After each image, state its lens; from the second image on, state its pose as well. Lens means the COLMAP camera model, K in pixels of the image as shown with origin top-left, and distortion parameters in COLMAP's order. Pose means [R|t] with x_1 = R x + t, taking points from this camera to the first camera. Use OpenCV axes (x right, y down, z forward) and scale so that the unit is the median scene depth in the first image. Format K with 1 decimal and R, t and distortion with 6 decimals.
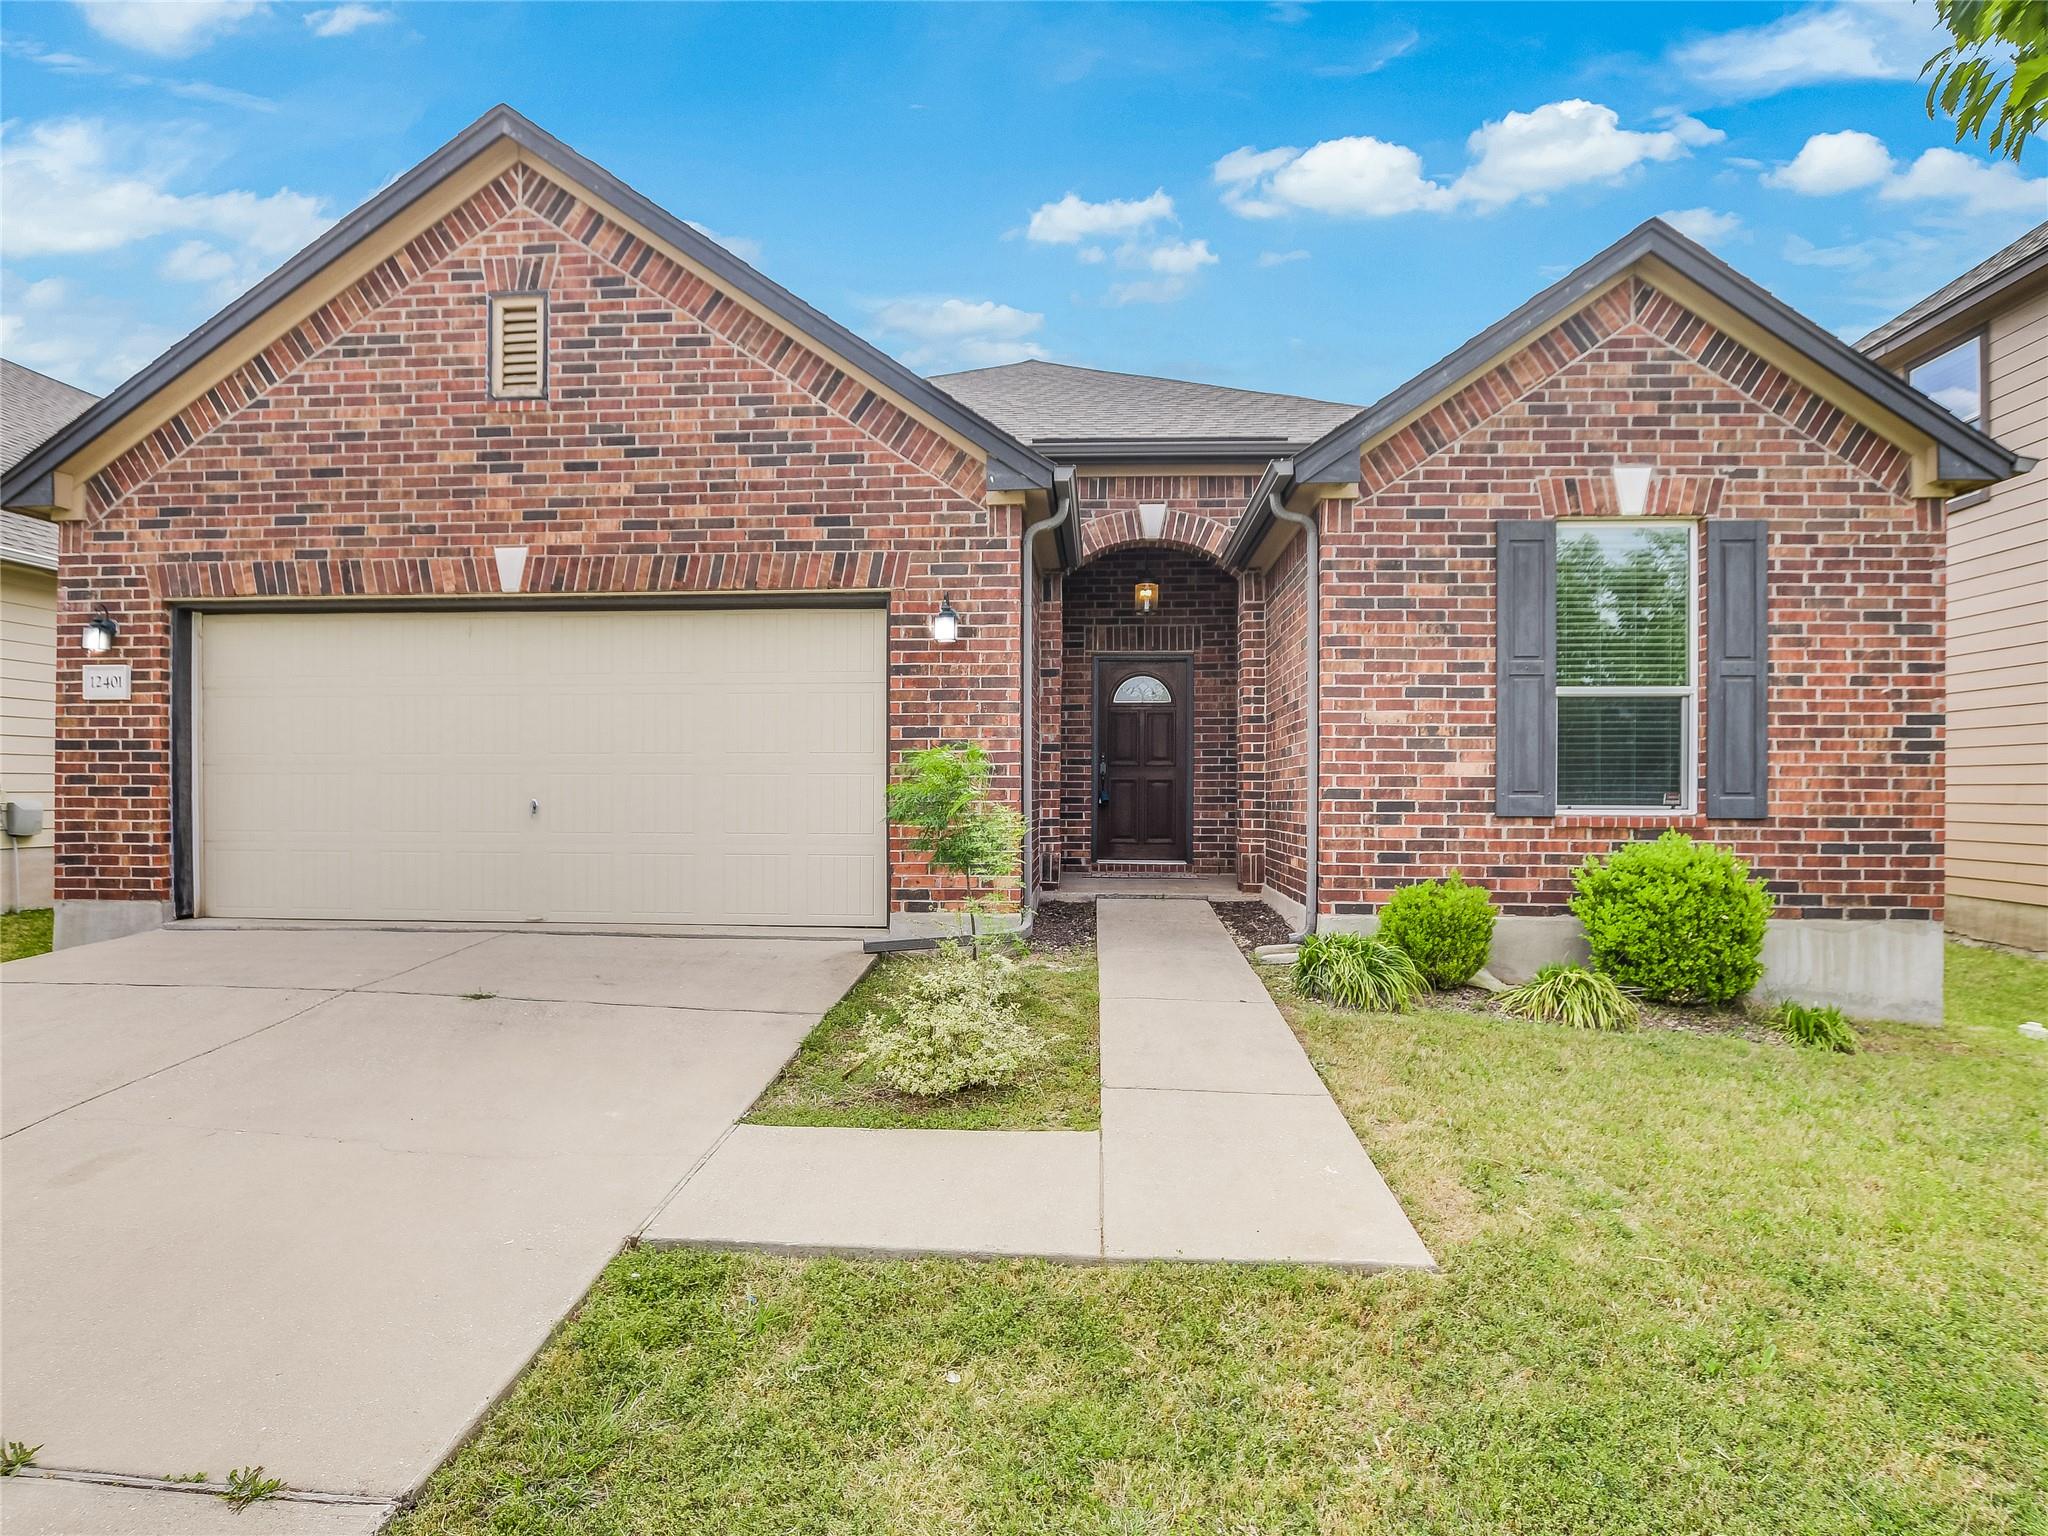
lens RADIAL K [[1127.0, 0, 1018.3], [0, 1127.0, 788.8], [0, 0, 1]] dist [-0.014465, 0.000865]
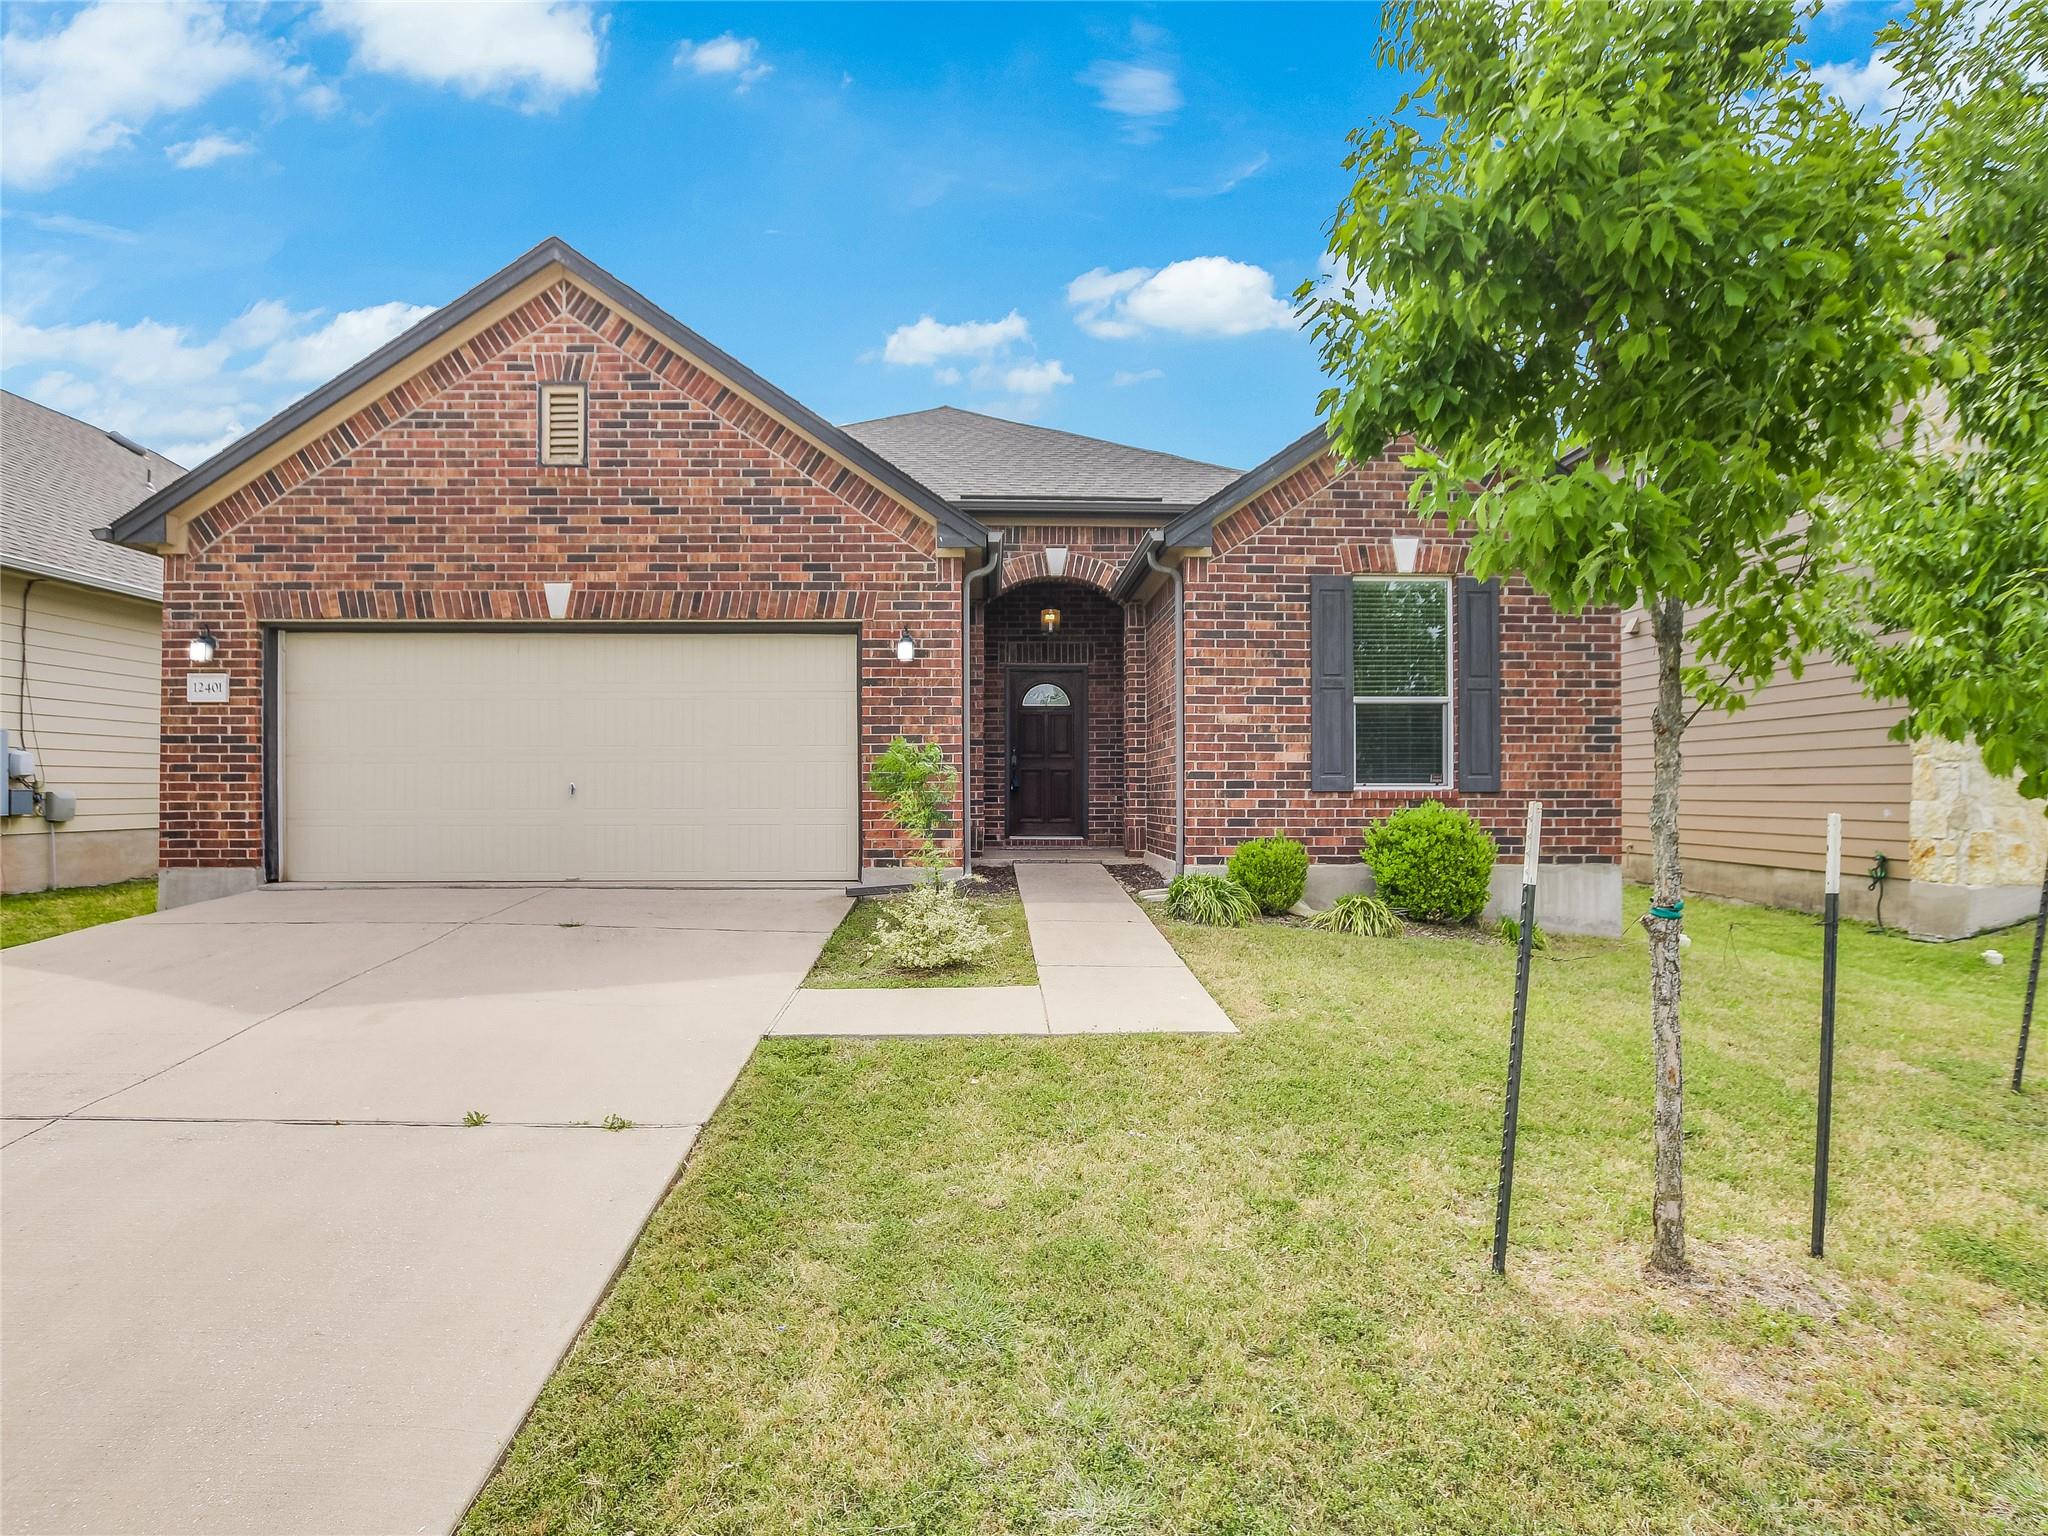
lens RADIAL K [[1127.0, 0, 1027.3], [0, 1127.0, 765.5], [0, 0, 1]] dist [-0.014465, 0.000865]
pose [[0.994265, -0.002588, 0.106917, -0.062414], [0.004763, 0.999787, -0.020089, 0.018333], [-0.106842, 0.020483, 0.994065, -0.312679]]
